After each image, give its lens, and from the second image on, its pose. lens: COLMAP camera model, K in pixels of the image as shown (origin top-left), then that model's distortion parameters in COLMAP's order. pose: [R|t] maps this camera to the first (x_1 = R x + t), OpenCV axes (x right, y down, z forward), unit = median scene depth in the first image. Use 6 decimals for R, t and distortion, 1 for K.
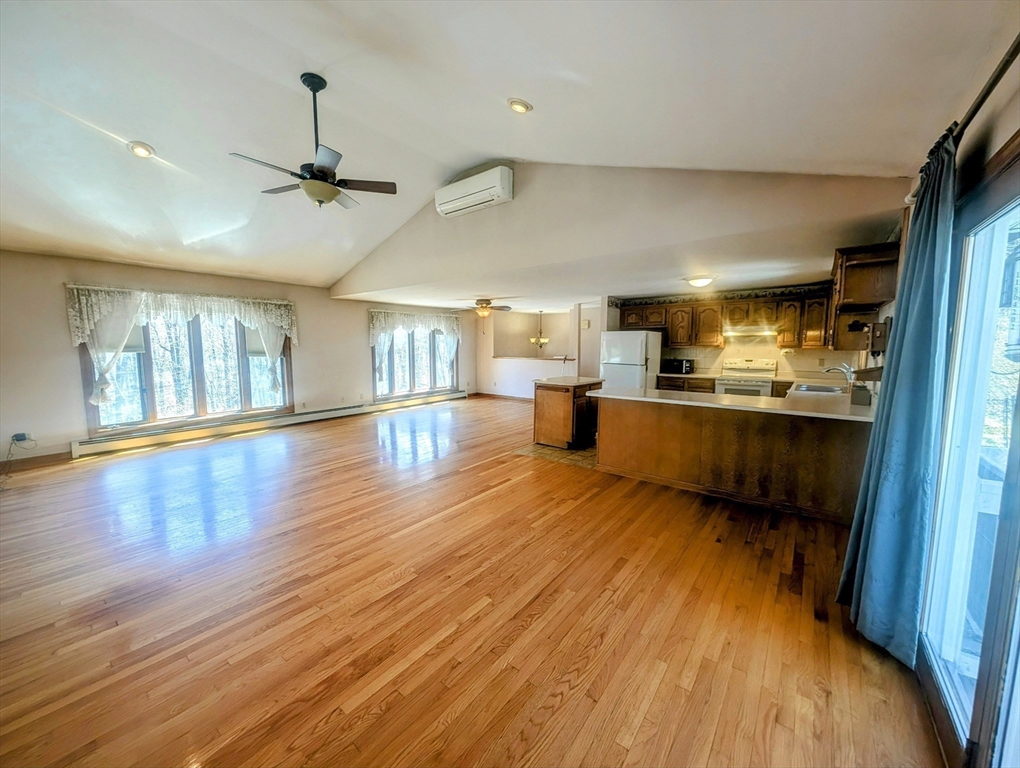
lens RADIAL K [[386.7, 0, 503.3], [0, 386.7, 382.5], [0, 0, 1]] dist [0.007475, -0.003431]
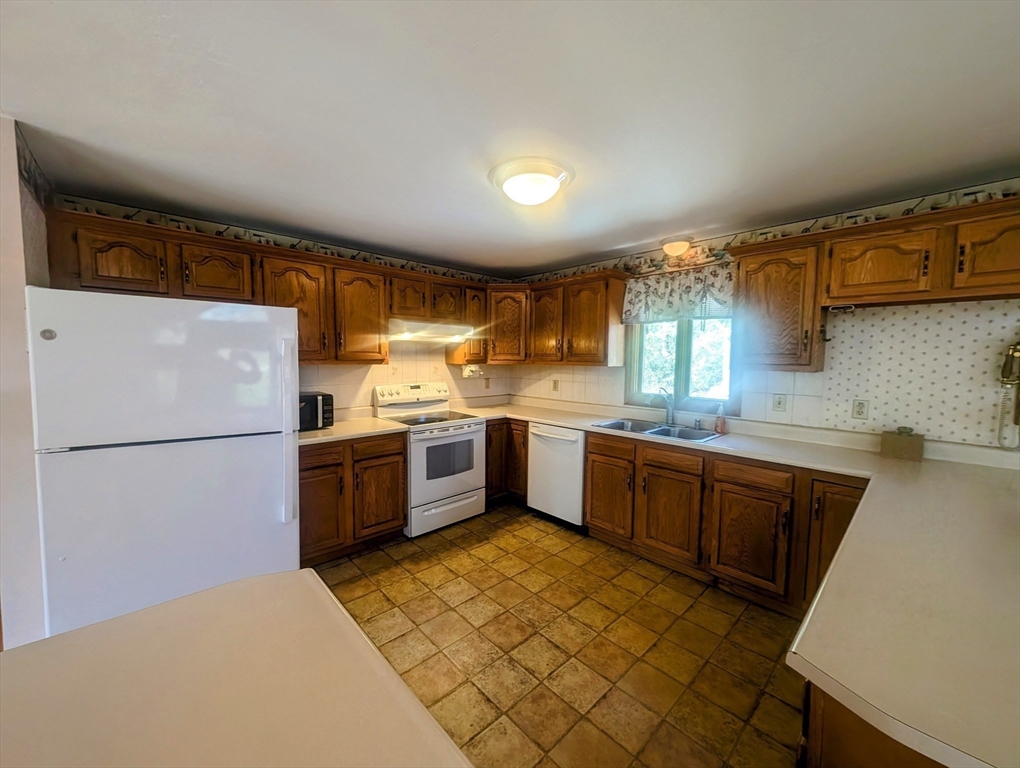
lens RADIAL K [[386.7, 0, 504.6], [0, 386.7, 391.4], [0, 0, 1]] dist [0.007475, -0.003431]
pose [[0.153718, -0.084863, 0.984464, 0.117856], [0.087150, 0.993587, 0.072042, -0.086218], [-0.984264, 0.074722, 0.160128, 0.857931]]
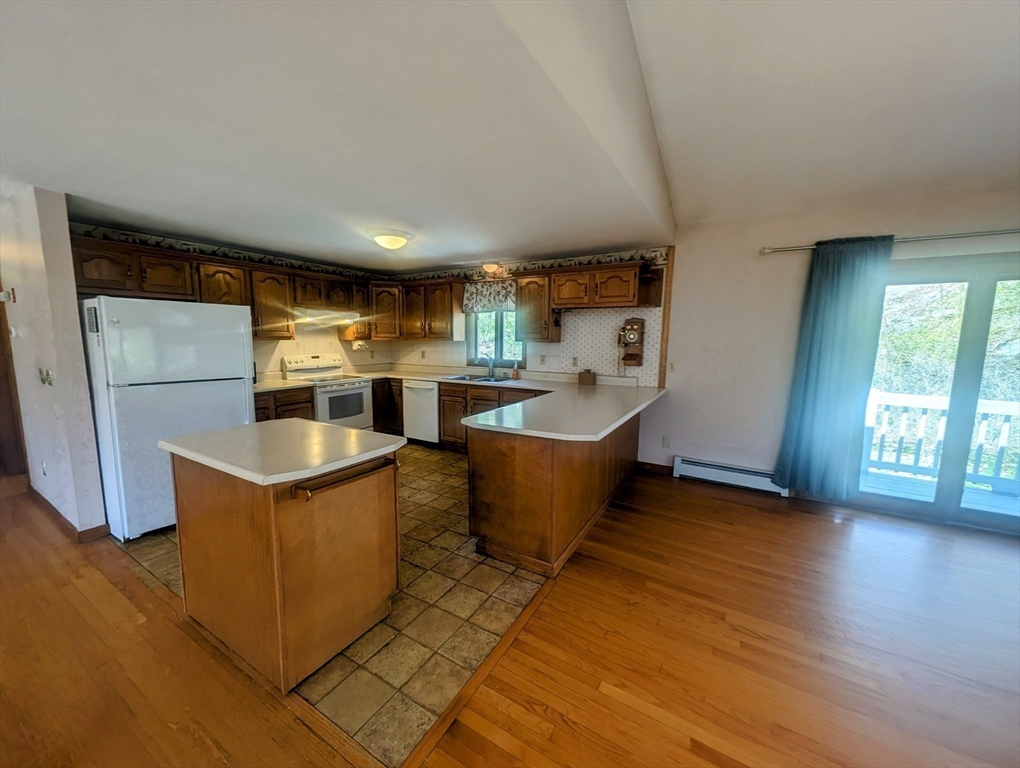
lens RADIAL K [[386.7, 0, 507.7], [0, 386.7, 385.1], [0, 0, 1]] dist [0.007475, -0.003431]
pose [[-0.130291, -0.124255, 0.983659, -0.171405], [0.089062, 0.986638, 0.136428, -0.078553], [-0.987468, 0.105382, -0.117484, 0.793133]]
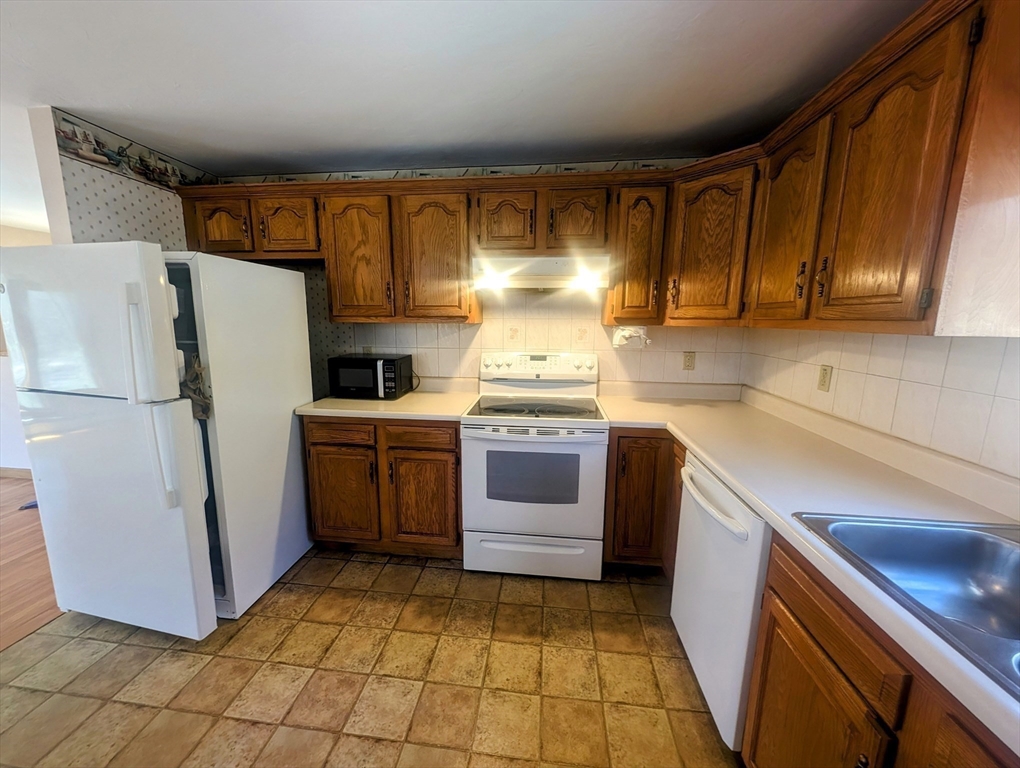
lens RADIAL K [[386.7, 0, 509.4], [0, 386.7, 387.3], [0, 0, 1]] dist [0.007475, -0.003431]
pose [[0.853547, -0.084771, 0.514074, 0.449221], [0.042299, 0.994693, 0.093793, -0.070510], [-0.519296, -0.058312, 0.852603, 0.753395]]
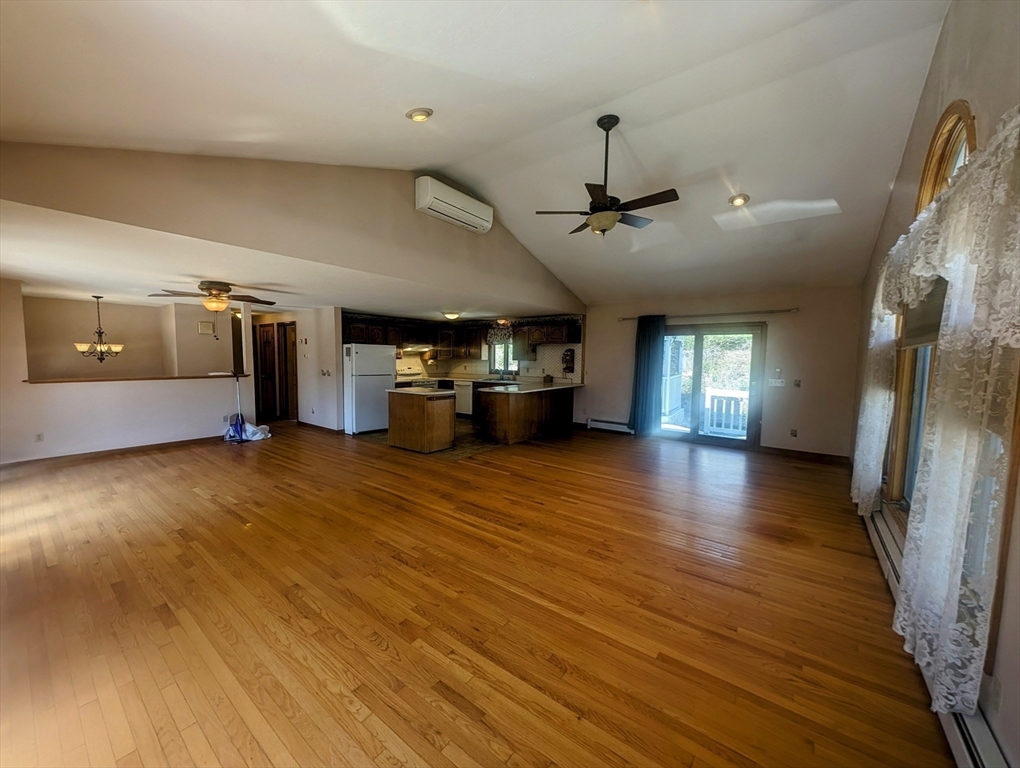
lens RADIAL K [[386.7, 0, 507.5], [0, 386.7, 381.4], [0, 0, 1]] dist [0.007475, -0.003431]
pose [[-0.021134, -0.065312, 0.997641, -0.867801], [0.087583, 0.993907, 0.066923, -0.078387], [-0.995933, 0.088791, -0.015285, 0.728459]]
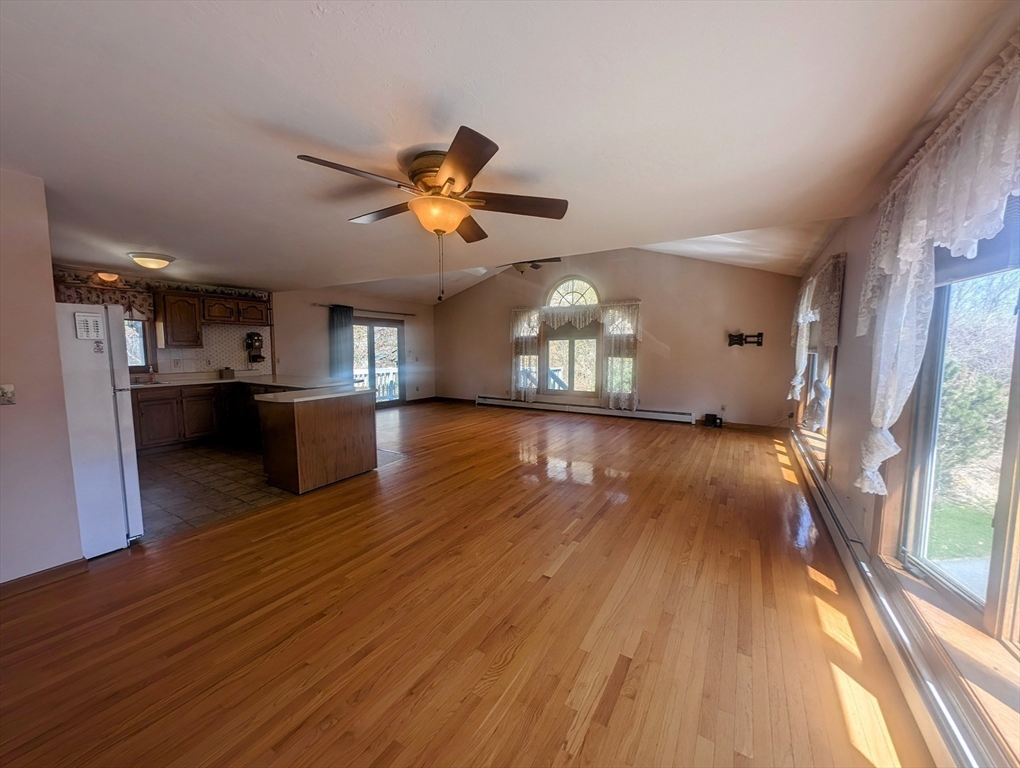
lens RADIAL K [[392.2, 0, 494.4], [0, 392.2, 385.5], [0, 0, 1]] dist [0.009475, -0.000117]
pose [[-0.994758, 0.008676, -0.101885, -0.072340], [-0.011066, 0.981408, 0.191612, -0.154647], [0.101654, 0.191735, -0.976168, 1.650090]]
